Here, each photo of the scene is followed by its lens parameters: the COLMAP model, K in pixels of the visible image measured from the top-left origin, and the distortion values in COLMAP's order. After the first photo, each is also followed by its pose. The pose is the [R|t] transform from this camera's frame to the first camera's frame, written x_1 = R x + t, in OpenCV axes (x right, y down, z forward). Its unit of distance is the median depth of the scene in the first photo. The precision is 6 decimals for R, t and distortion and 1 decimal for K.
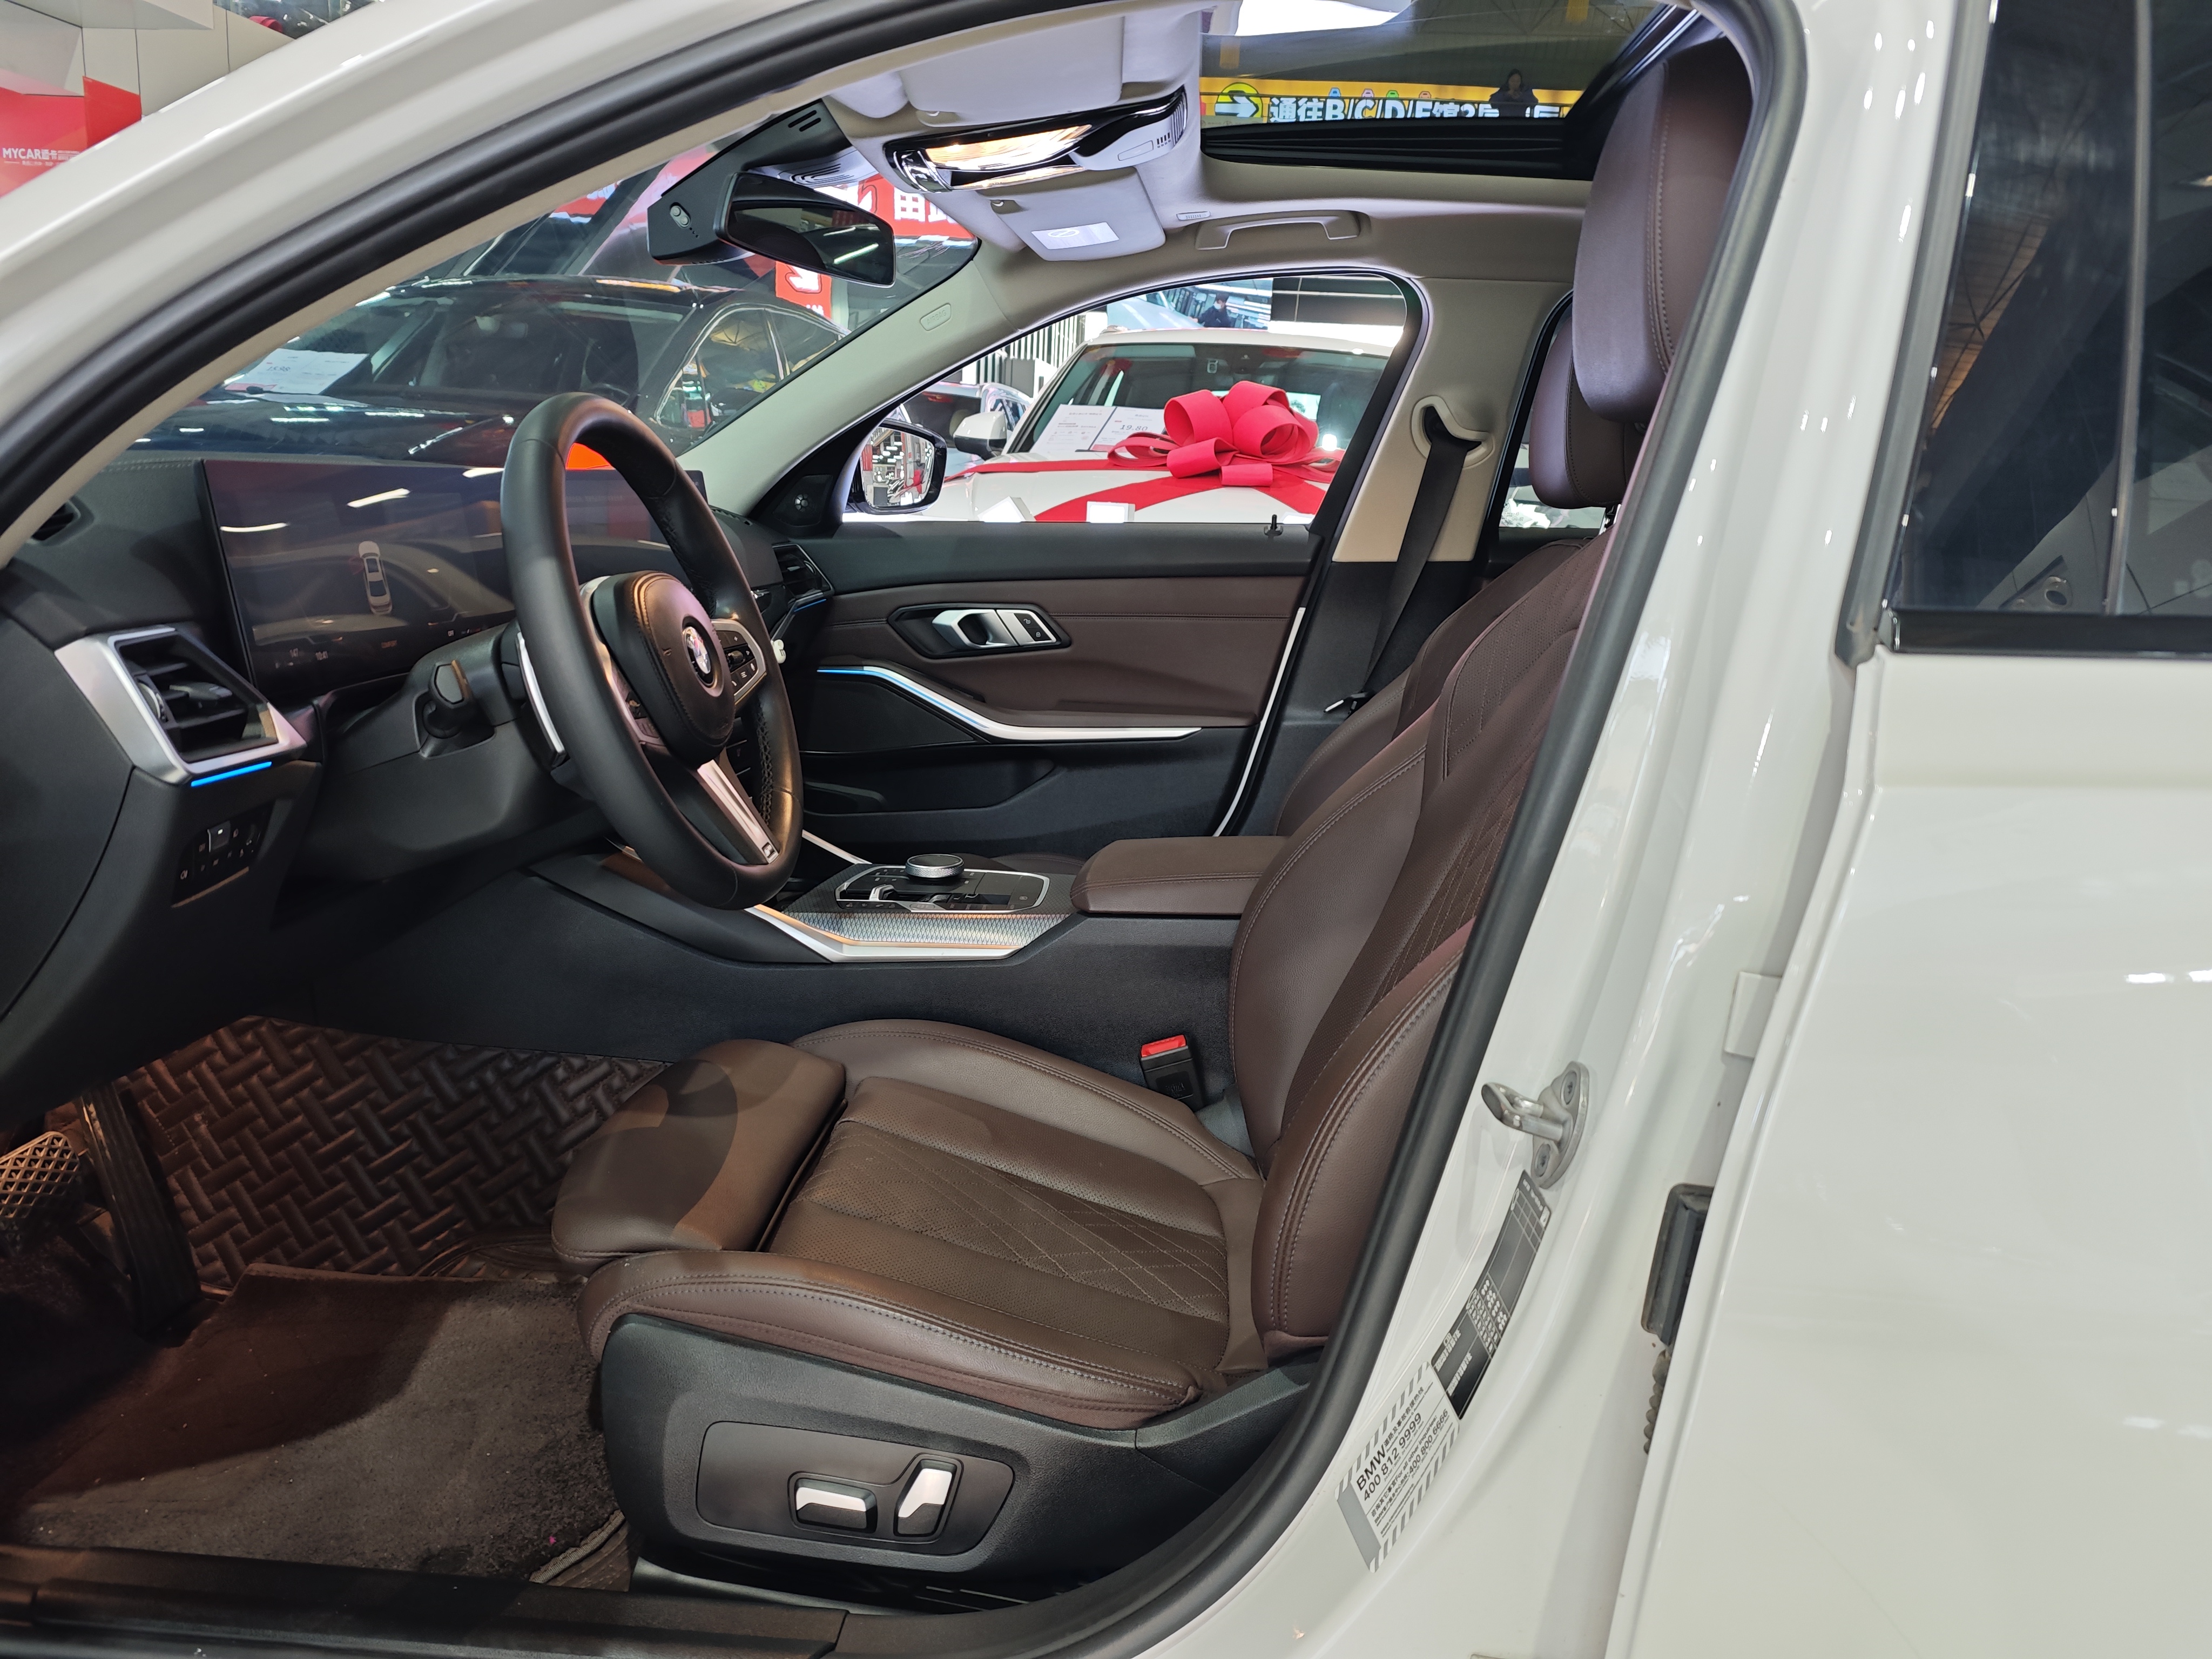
lens RADIAL K [[1483.8, 0, 1105.0], [0, 1483.8, 829.7], [0, 0, 1]] dist [-0.029146, 0.000711]
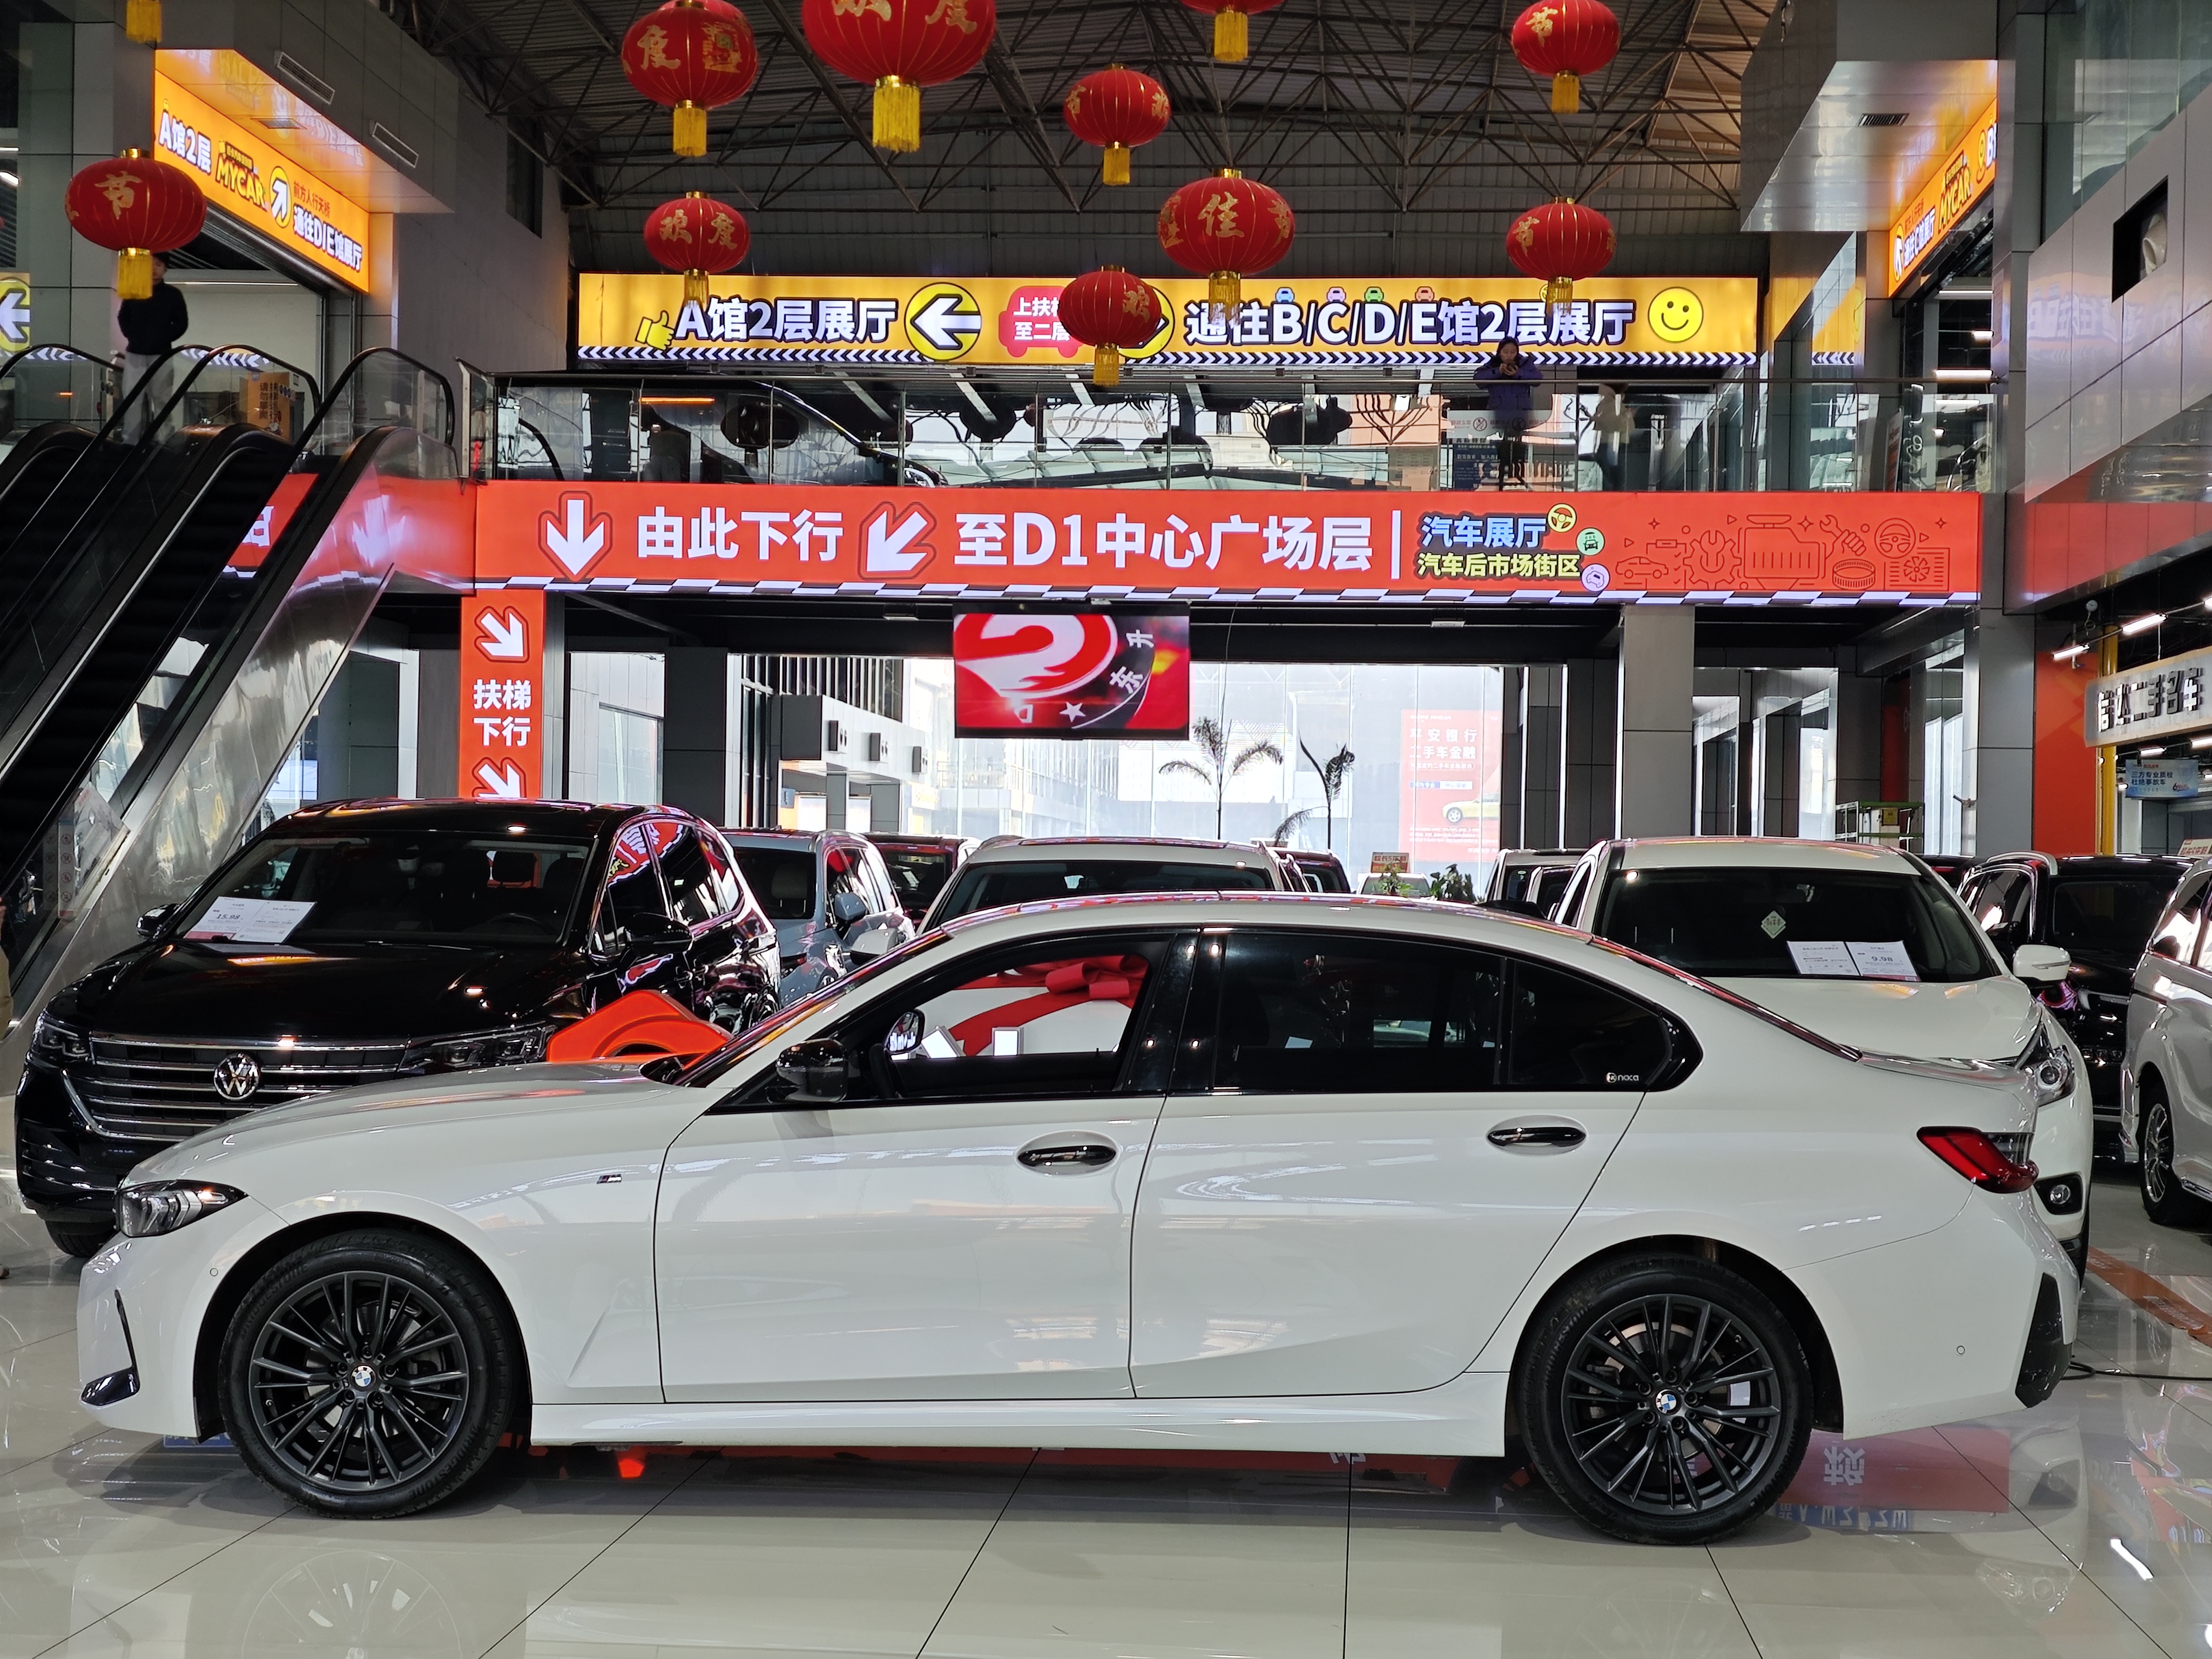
lens RADIAL K [[3024.6, 0, 1104.9], [0, 3024.6, 829.7], [0, 0, 1]] dist [-0.011757, 0.000000]
pose [[0.997630, -0.038460, 0.057053, -0.010899], [0.050861, 0.970658, -0.235024, 0.051982], [-0.046340, 0.237369, 0.970314, -0.346492]]
